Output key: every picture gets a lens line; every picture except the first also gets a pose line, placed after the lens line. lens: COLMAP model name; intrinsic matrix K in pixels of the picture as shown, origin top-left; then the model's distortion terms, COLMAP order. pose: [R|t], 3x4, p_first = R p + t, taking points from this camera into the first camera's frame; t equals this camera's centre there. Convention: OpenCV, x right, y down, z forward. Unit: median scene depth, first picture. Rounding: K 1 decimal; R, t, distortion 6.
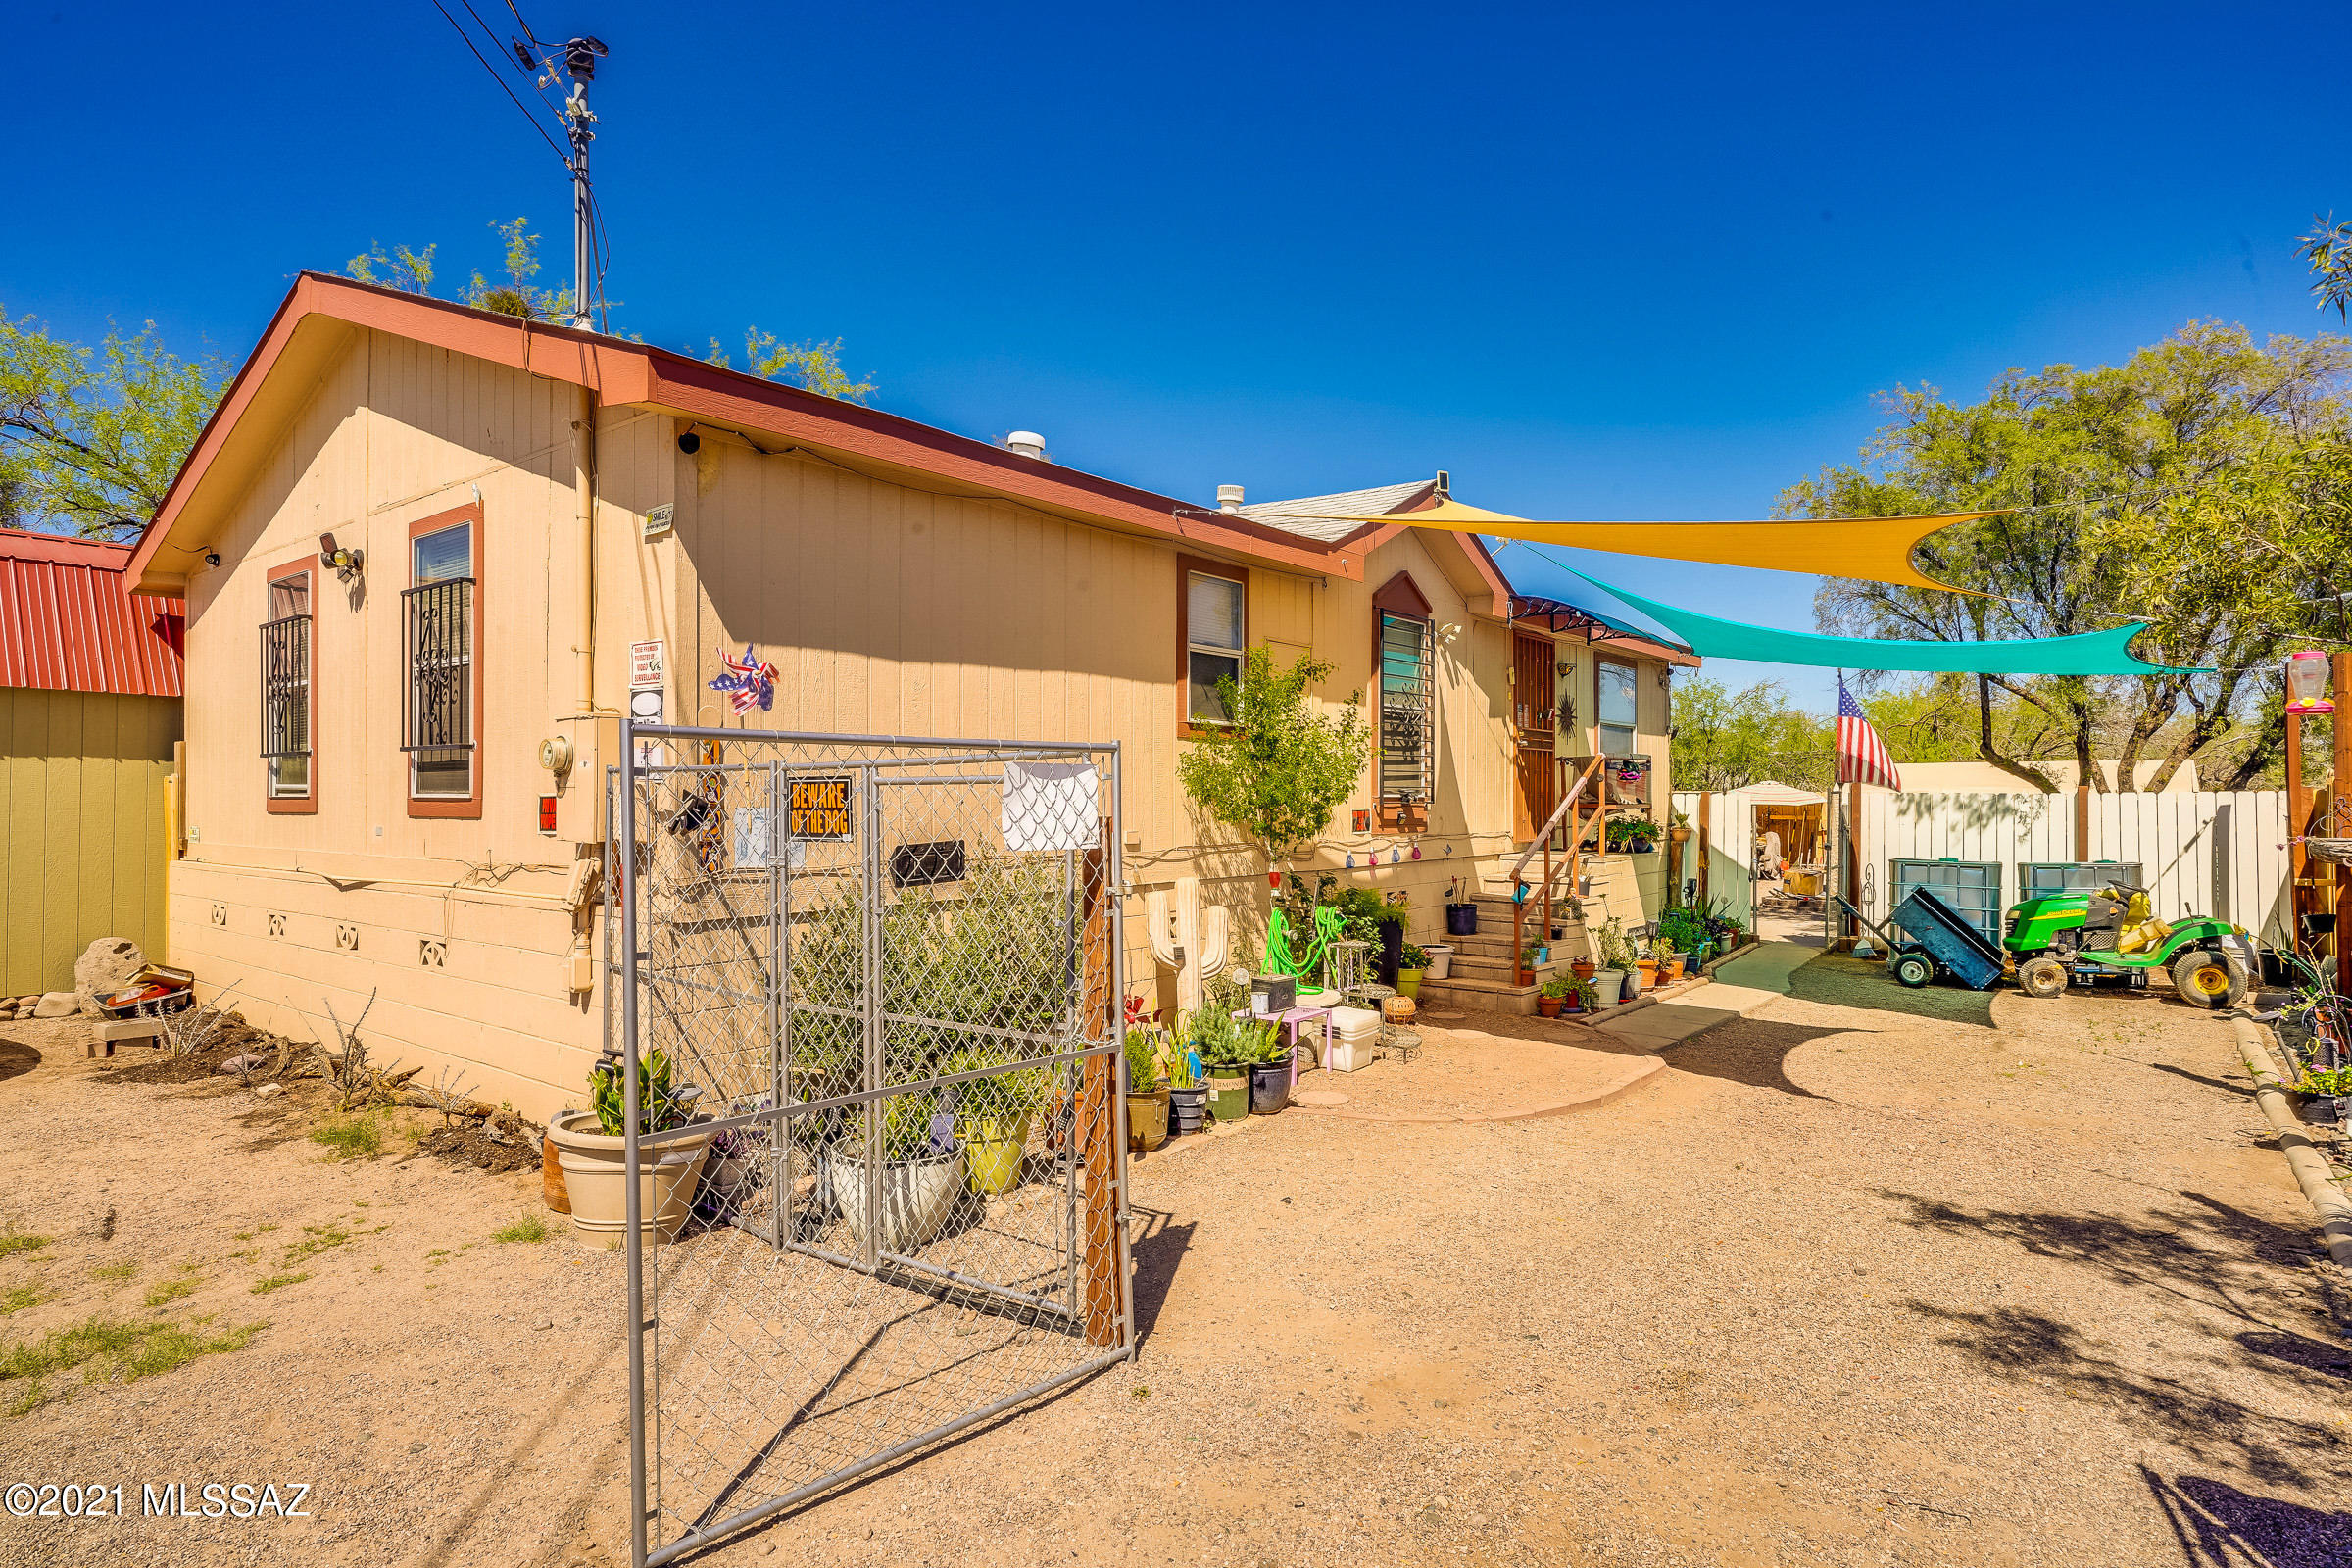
lens RADIAL K [[1256.9, 0, 1187.8], [0, 1256.9, 802.2], [0, 0, 1]] dist [-0.002809, 0.002333]
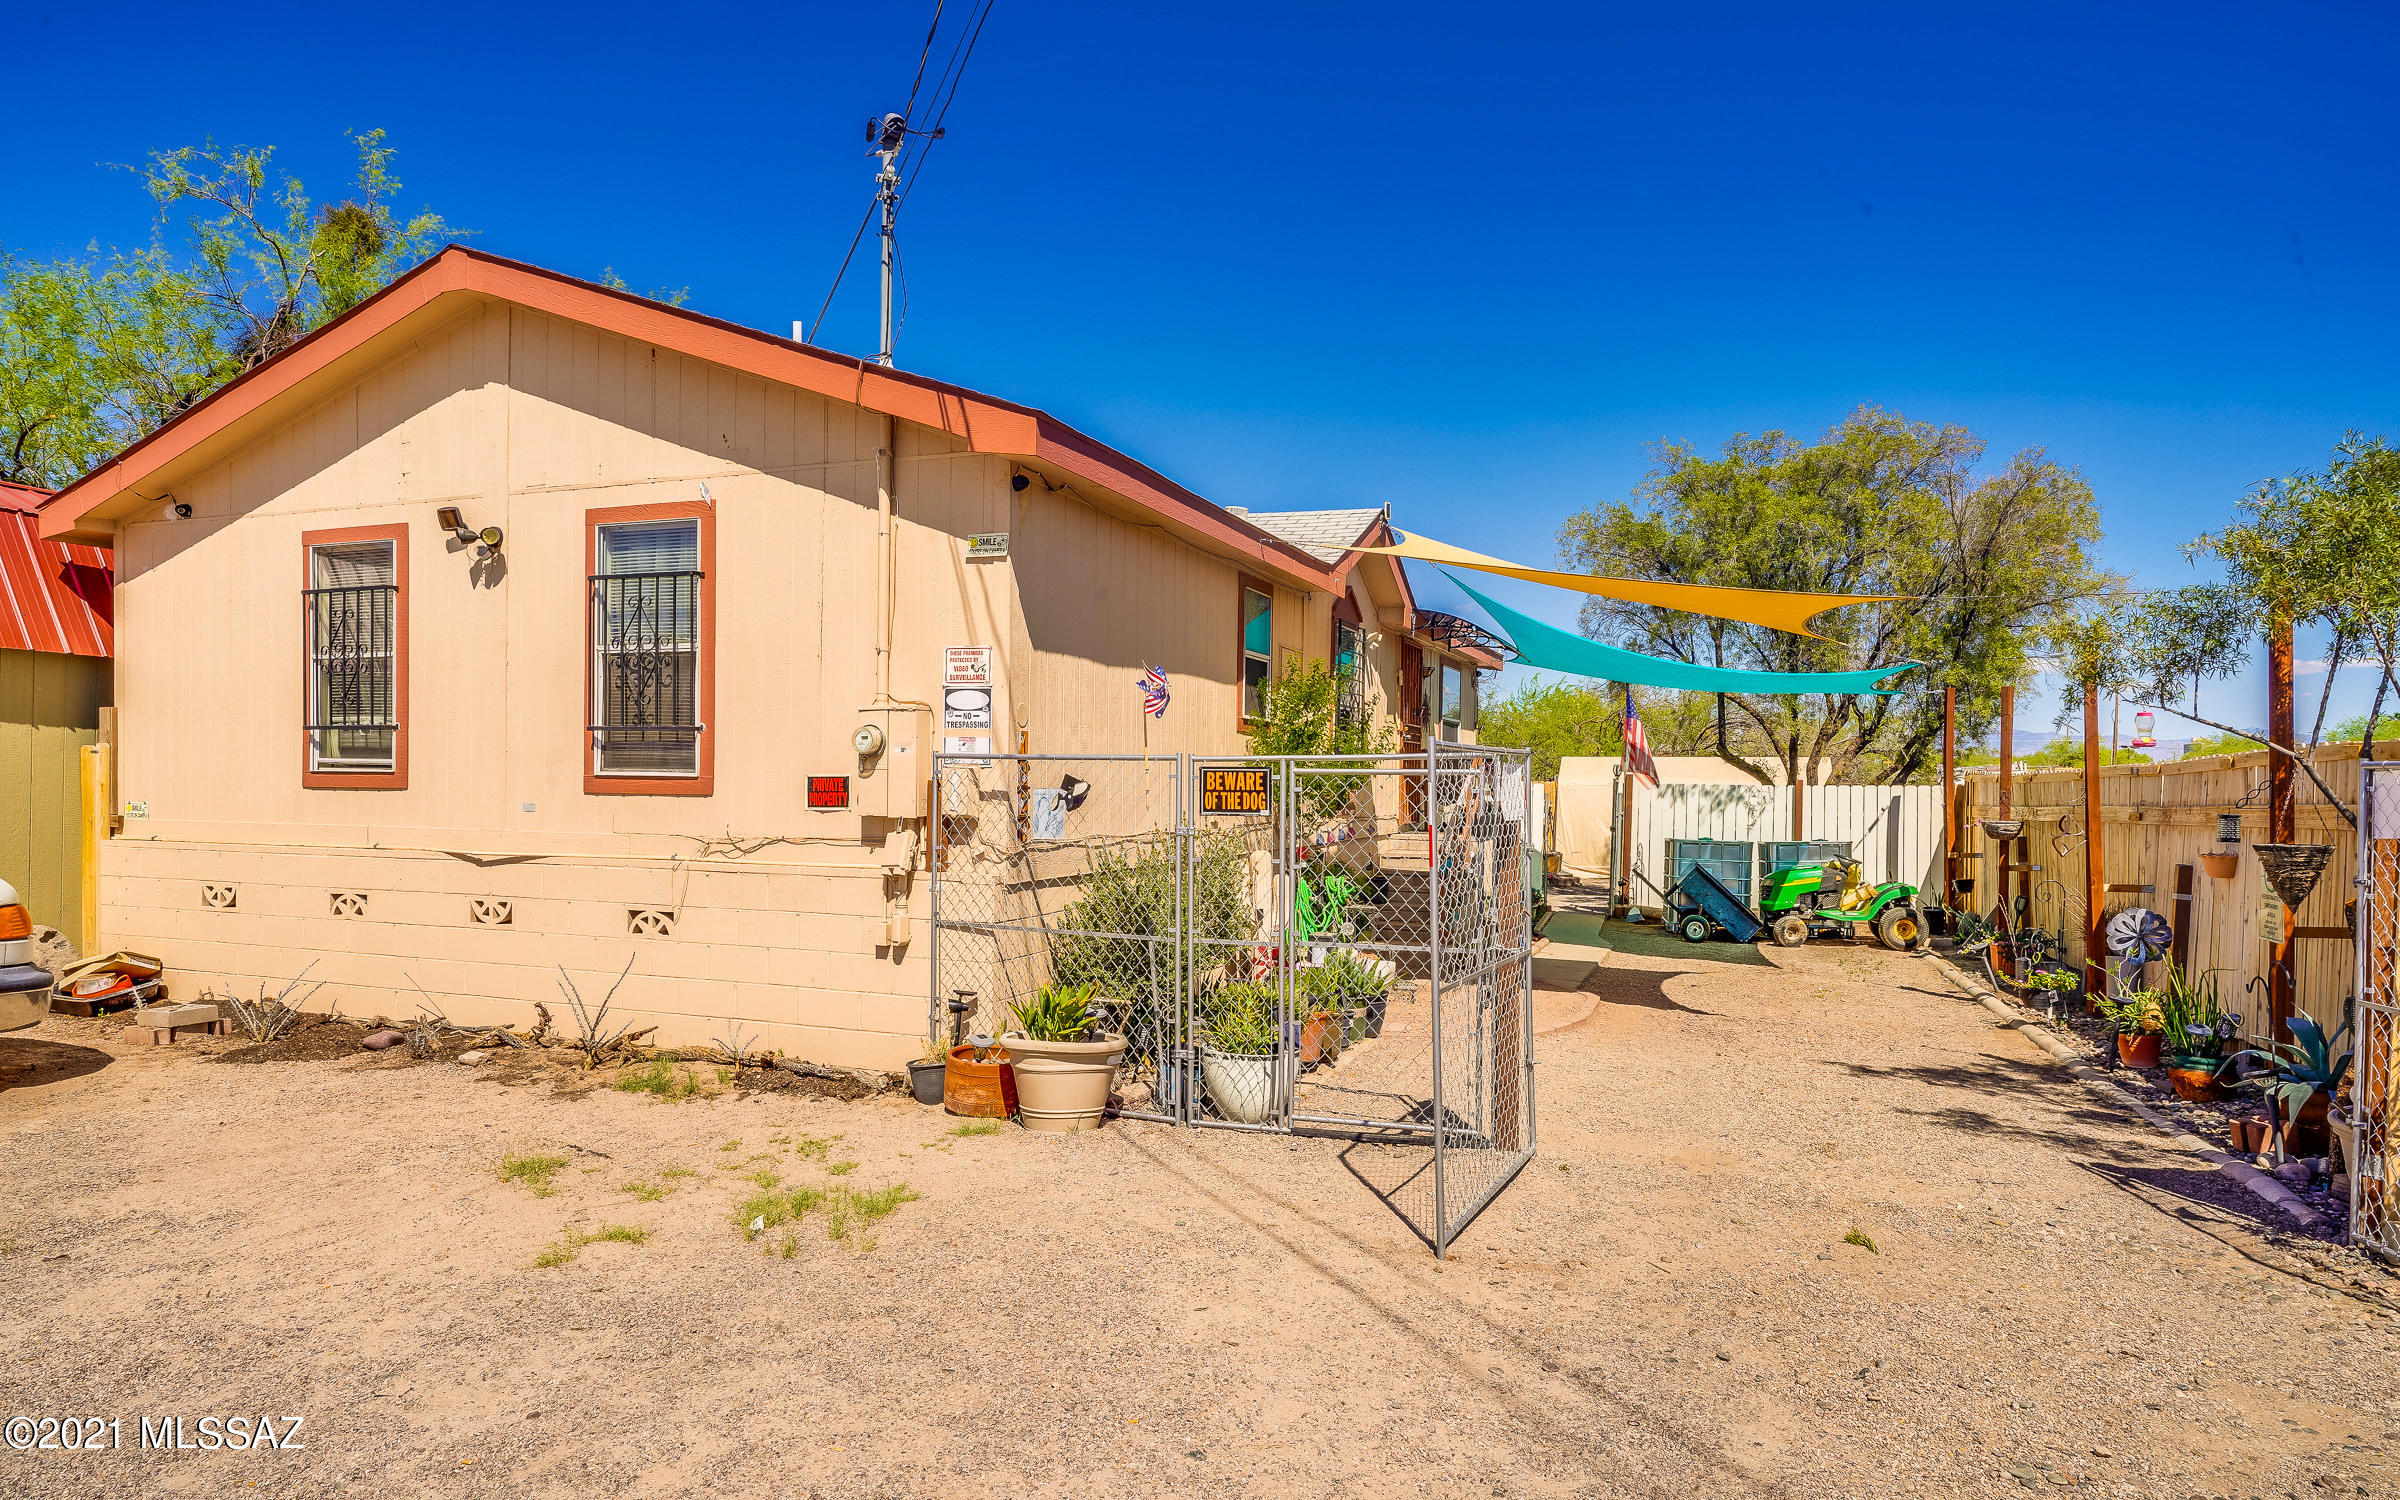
lens RADIAL K [[1373.5, 0, 1200.9], [0, 1373.5, 818.9], [0, 0, 1]] dist [-0.008444, 0.007235]
pose [[0.956345, 0.003271, 0.292221, -0.326784], [-0.010364, 0.999688, 0.022728, 0.001101], [-0.292056, -0.024764, 0.956081, -0.163870]]
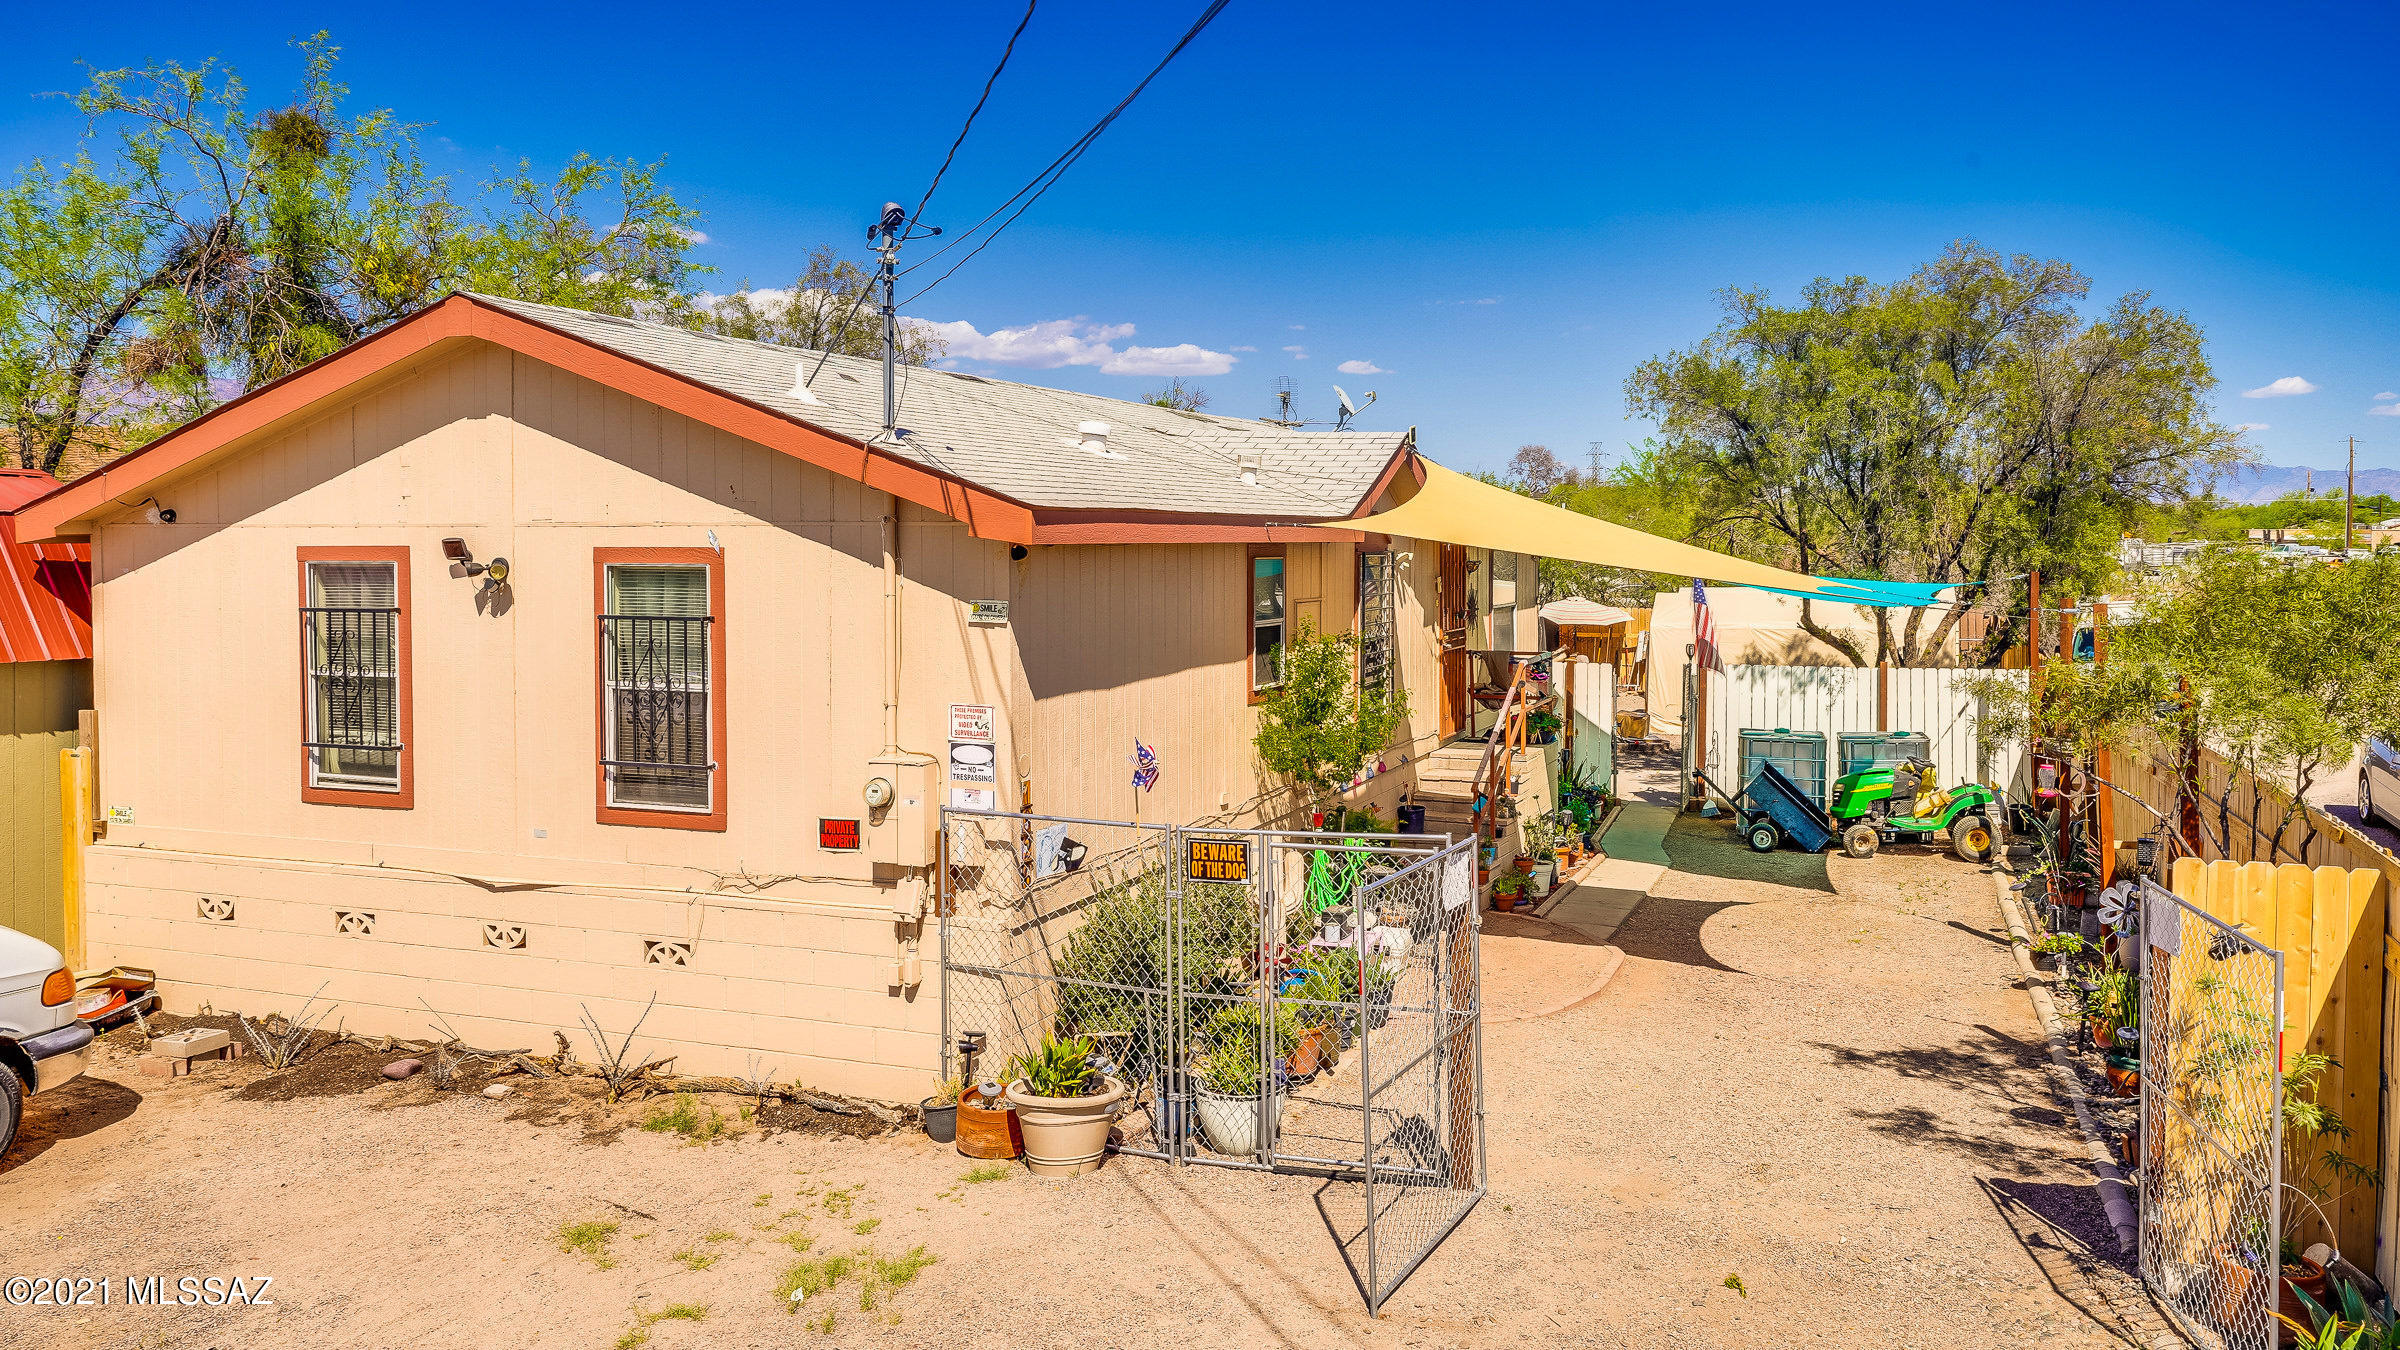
lens RADIAL K [[1701.9, 0, 1328.7], [0, 1701.9, 606.8], [0, 0, 1]] dist [-0.009820, 0.004736]
pose [[0.945334, -0.012406, 0.325868, -0.352794], [0.000788, 0.999360, 0.035759, -0.155943], [-0.326103, -0.033547, 0.944739, -0.387775]]
